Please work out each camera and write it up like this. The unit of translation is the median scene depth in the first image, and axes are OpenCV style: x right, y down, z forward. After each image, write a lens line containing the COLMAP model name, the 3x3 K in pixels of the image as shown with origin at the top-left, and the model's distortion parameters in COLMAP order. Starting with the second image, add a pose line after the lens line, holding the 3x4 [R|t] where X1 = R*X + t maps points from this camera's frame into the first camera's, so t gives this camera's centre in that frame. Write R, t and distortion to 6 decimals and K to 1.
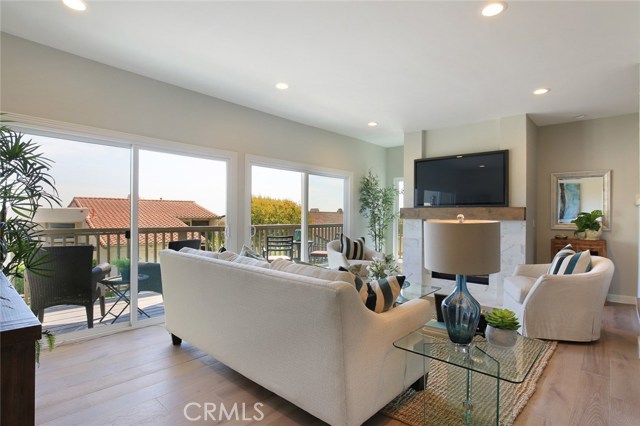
lens RADIAL K [[331.5, 0, 318.9], [0, 331.5, 218.3], [0, 0, 1]] dist [0.000160, 0.000040]
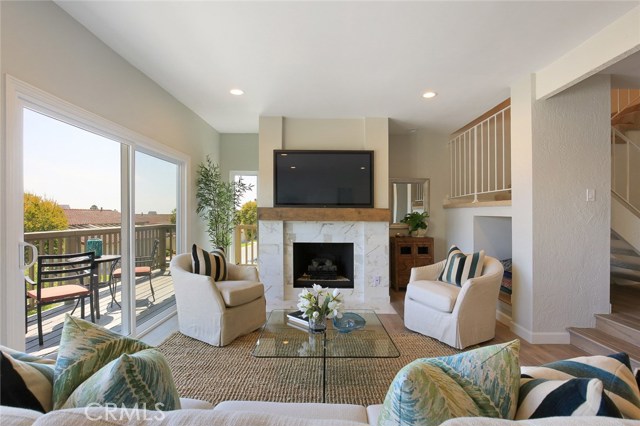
lens RADIAL K [[300.4, 0, 316.2], [0, 300.4, 216.3], [0, 0, 1]] dist [-0.031676, 0.000219]
pose [[0.759402, -0.004732, 0.650605, -0.125395], [0.003914, 0.999989, 0.002705, -0.010555], [-0.650610, 0.000492, 0.759412, 0.360992]]
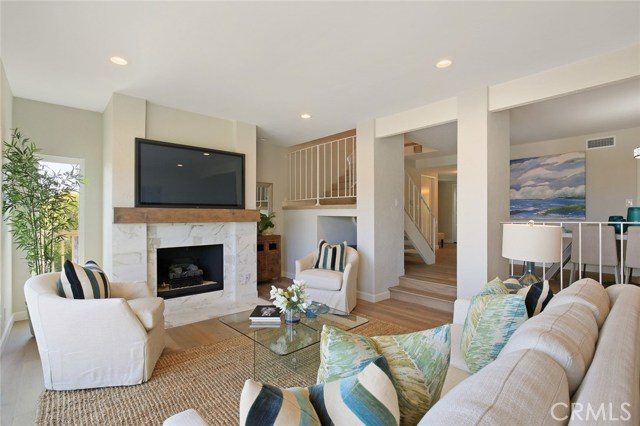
lens RADIAL K [[298.8, 0, 317.6], [0, 298.8, 214.3], [0, 0, 1]] dist [-0.021820, 0.000052]
pose [[0.112288, -0.003069, 0.993671, -0.284648], [0.009222, 0.999955, 0.002046, -0.014760], [-0.993633, 0.008934, 0.112311, 0.563793]]
